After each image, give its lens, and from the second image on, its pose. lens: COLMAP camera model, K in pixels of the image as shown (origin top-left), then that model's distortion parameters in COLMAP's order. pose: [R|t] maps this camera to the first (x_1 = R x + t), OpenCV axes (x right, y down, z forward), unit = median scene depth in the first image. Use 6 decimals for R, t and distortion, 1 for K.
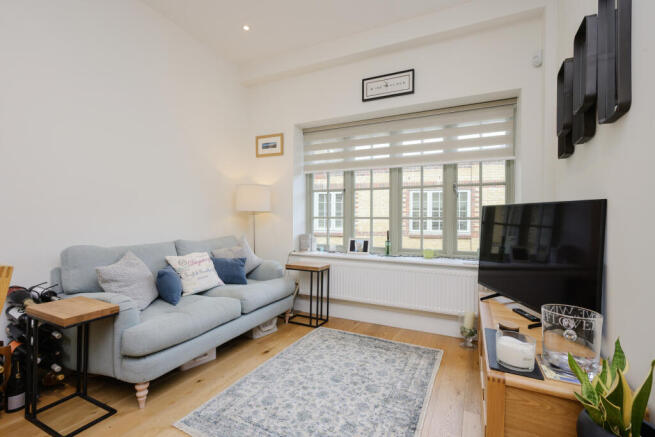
lens RADIAL K [[303.5, 0, 326.4], [0, 303.5, 218.1], [0, 0, 1]] dist [0.002010, -0.000067]
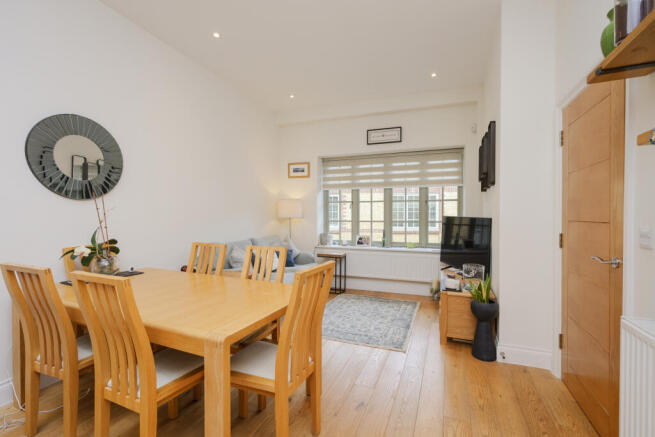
lens RADIAL K [[303.5, 0, 327.1], [0, 303.5, 218.2], [0, 0, 1]] dist [0.002010, -0.000067]
pose [[0.996324, -0.007876, 0.085306, -0.212113], [0.006692, 0.999877, 0.014153, -0.042741], [-0.085407, -0.013530, 0.996254, -0.490774]]
